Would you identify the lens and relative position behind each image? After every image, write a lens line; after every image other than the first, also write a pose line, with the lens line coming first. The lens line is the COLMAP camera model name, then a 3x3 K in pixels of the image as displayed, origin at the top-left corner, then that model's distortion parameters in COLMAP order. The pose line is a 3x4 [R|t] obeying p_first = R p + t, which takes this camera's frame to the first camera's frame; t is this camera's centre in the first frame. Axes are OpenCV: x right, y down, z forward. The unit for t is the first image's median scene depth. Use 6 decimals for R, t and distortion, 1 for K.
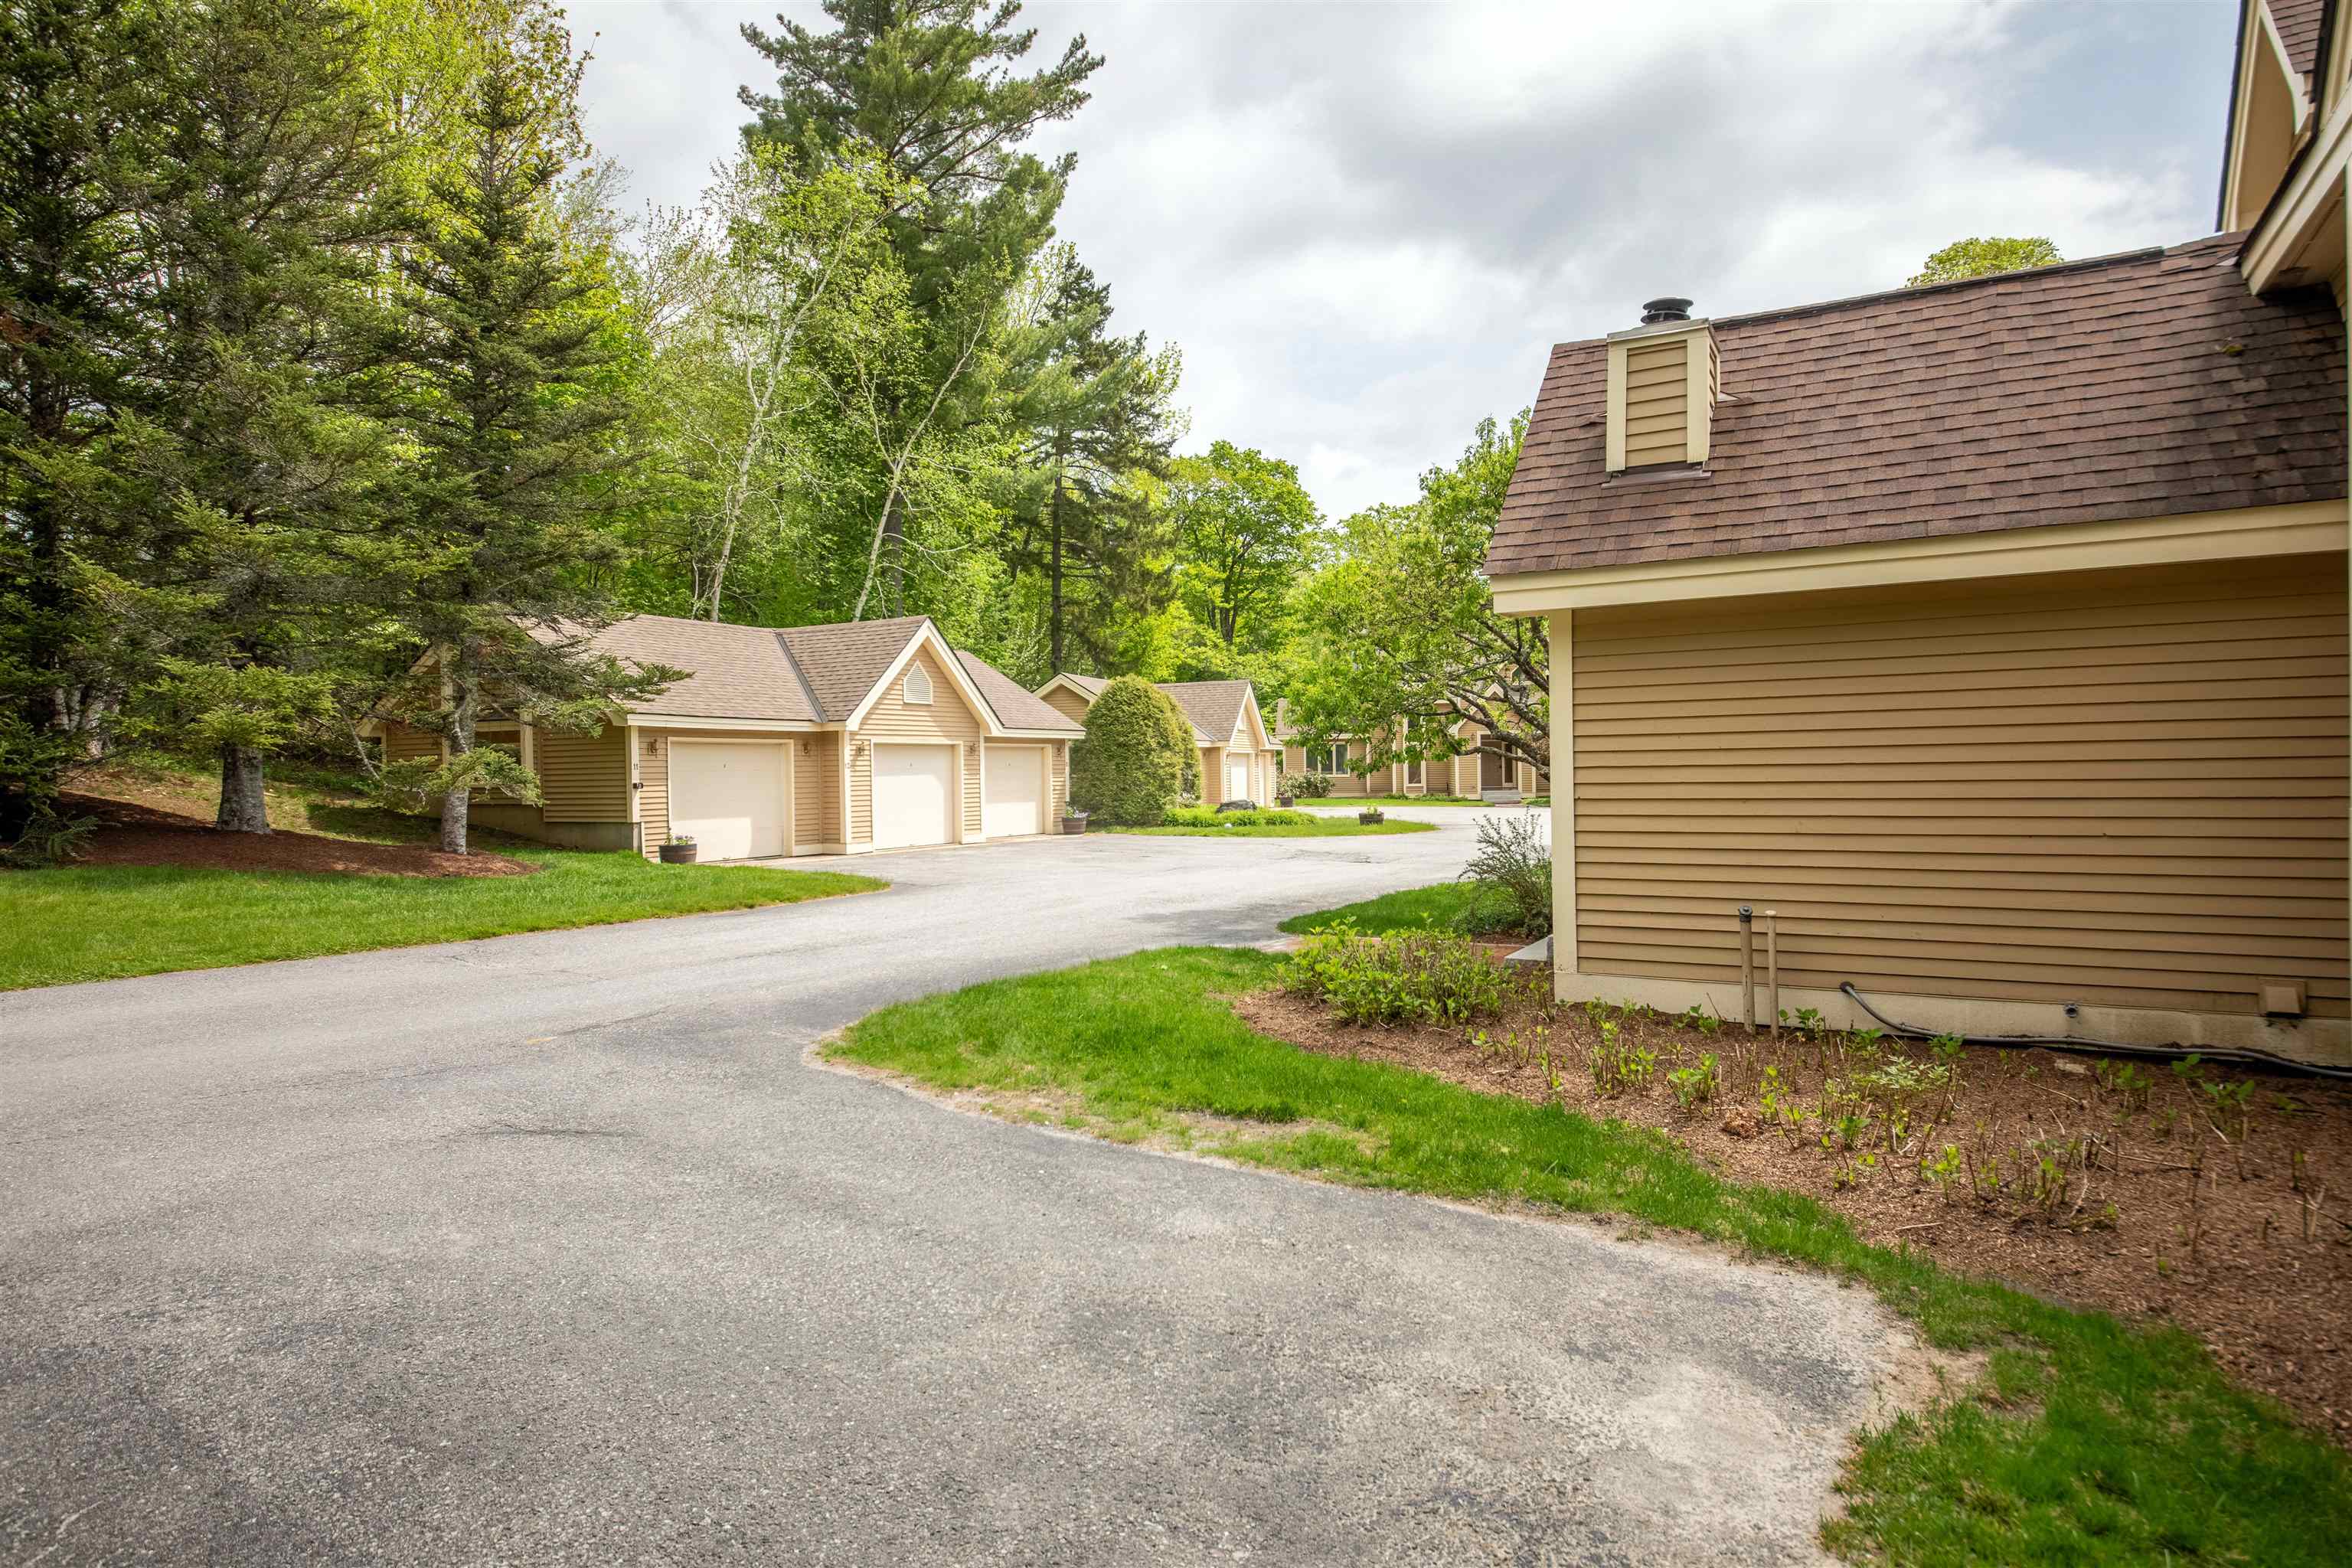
lens RADIAL K [[1335.9, 0, 1180.3], [0, 1335.9, 784.1], [0, 0, 1]] dist [0.003023, 0.000066]
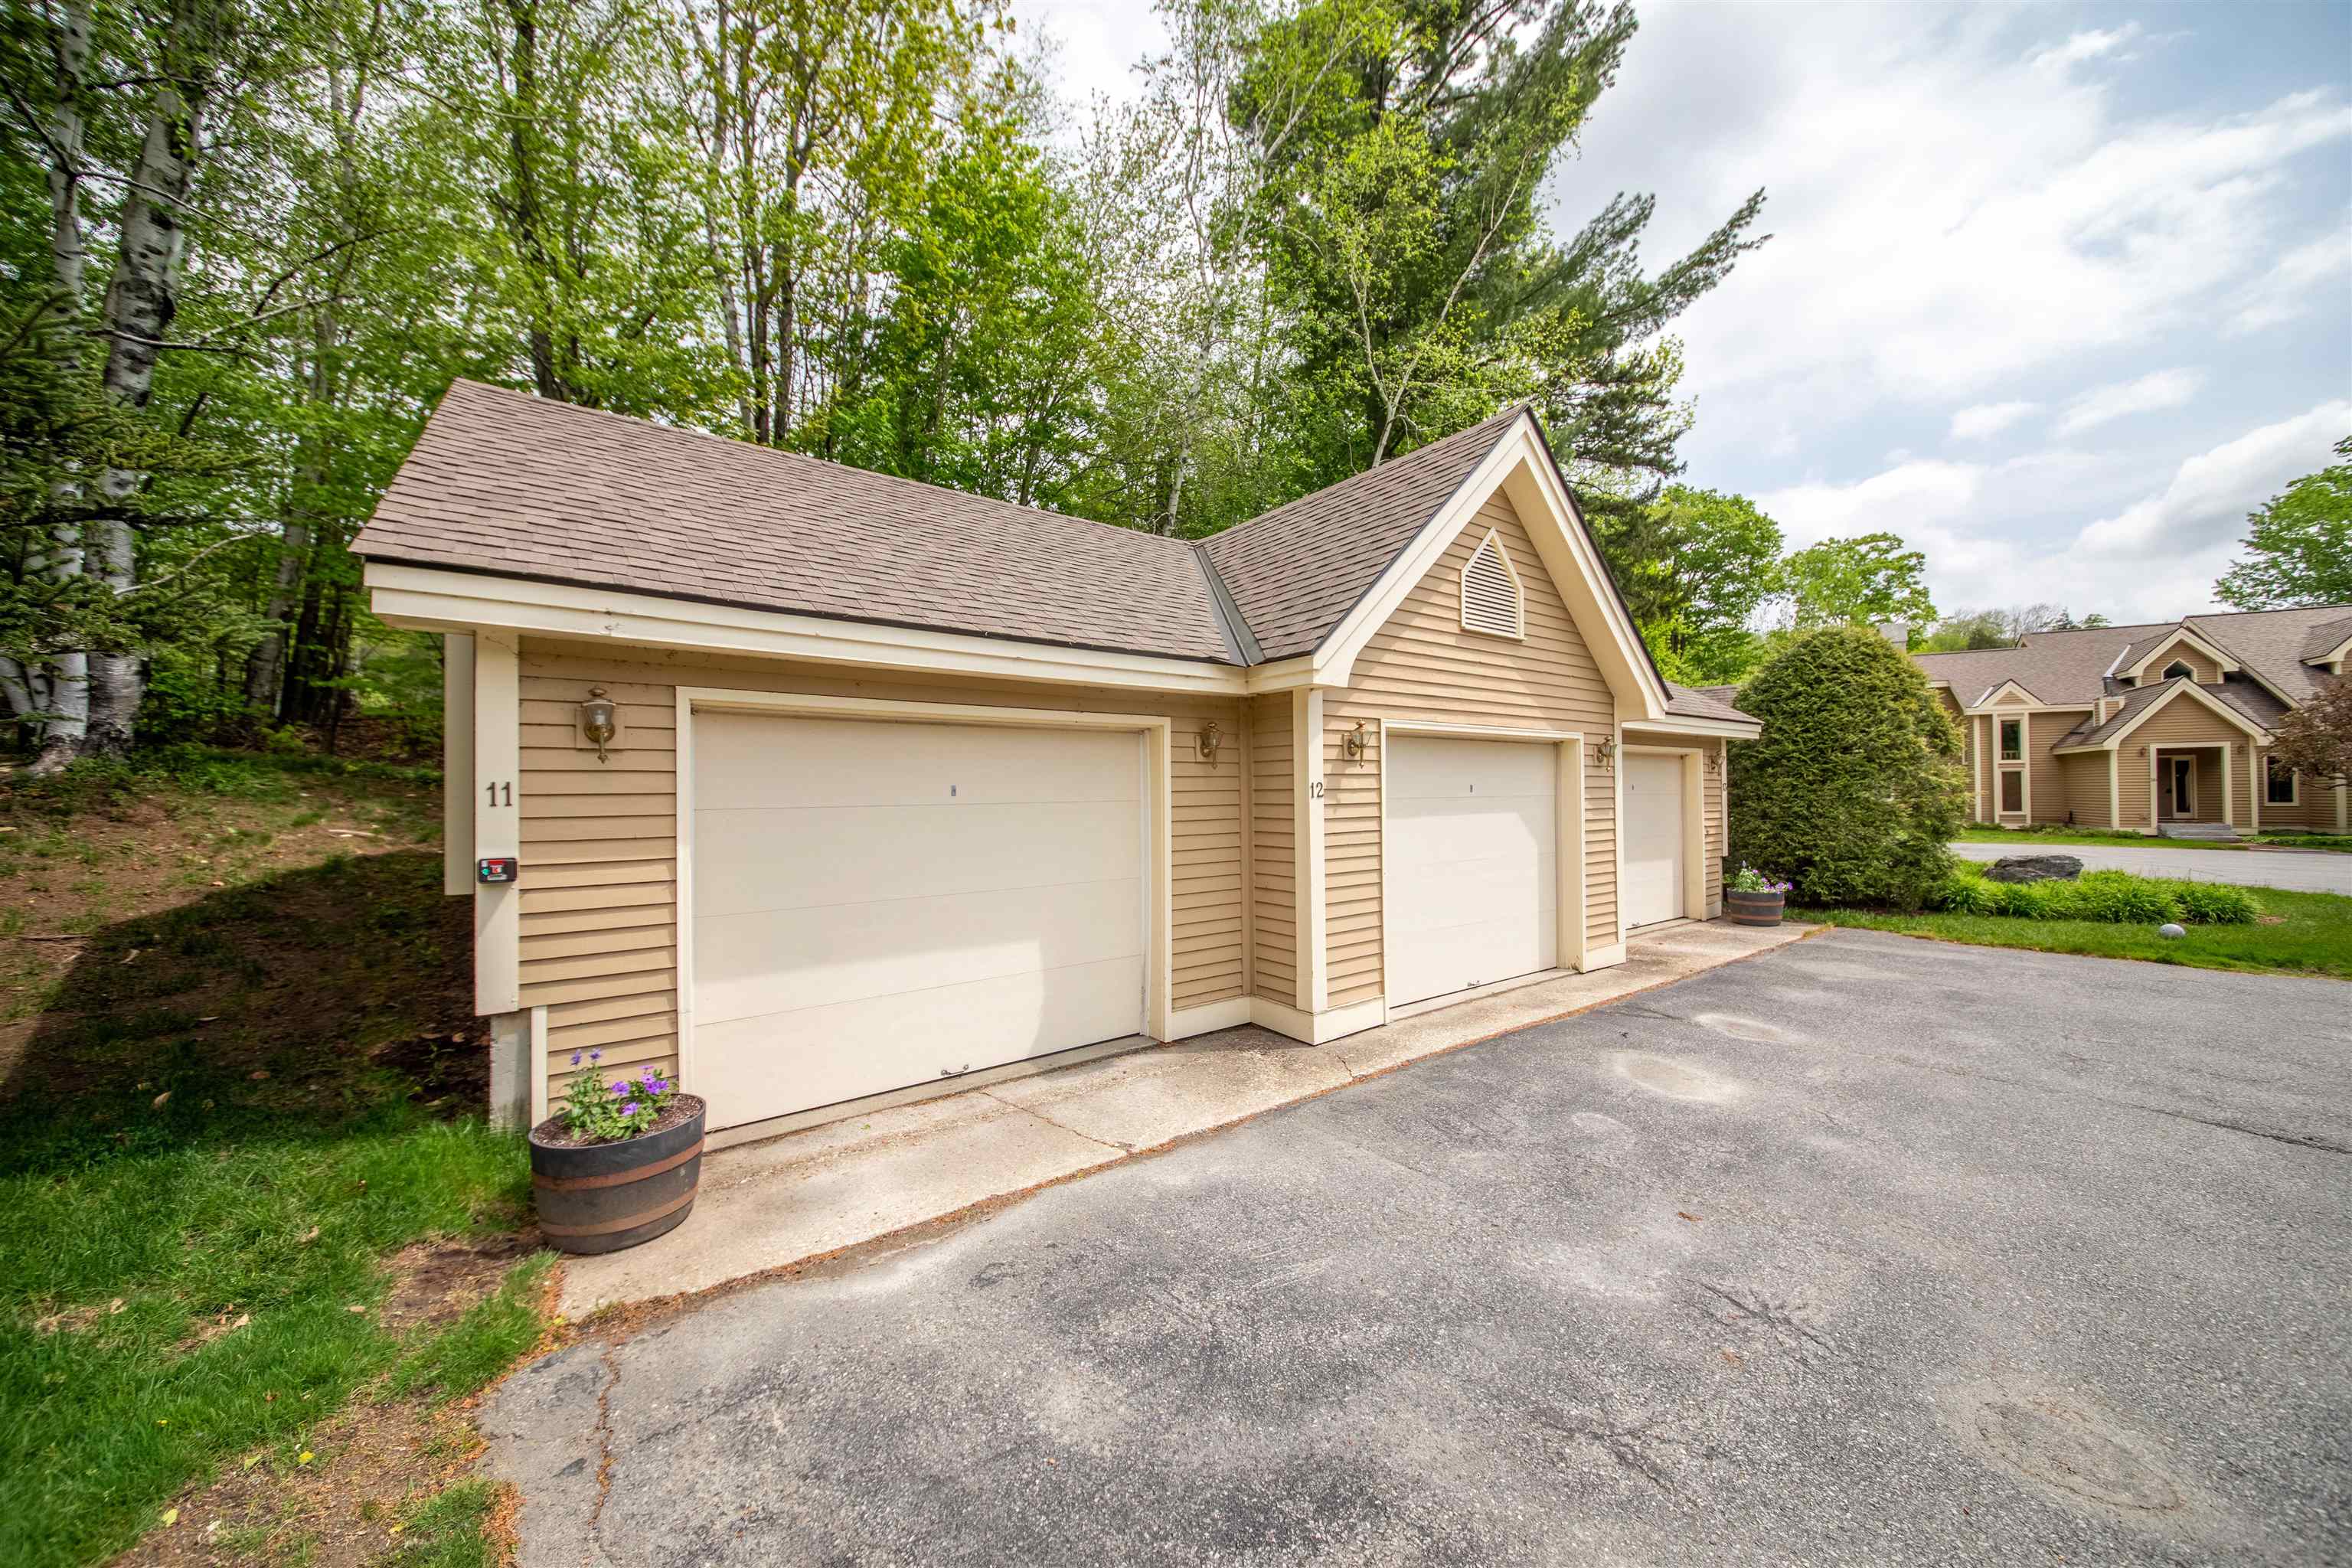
lens RADIAL K [[836.7, 0, 1182.3], [0, 836.7, 788.1], [0, 0, 1]] dist [-0.017229, -0.000758]
pose [[0.913887, 0.004328, -0.405947, -0.151908], [-0.009041, 0.999912, -0.009693, -0.009218], [0.405869, 0.012528, 0.913845, 0.619778]]
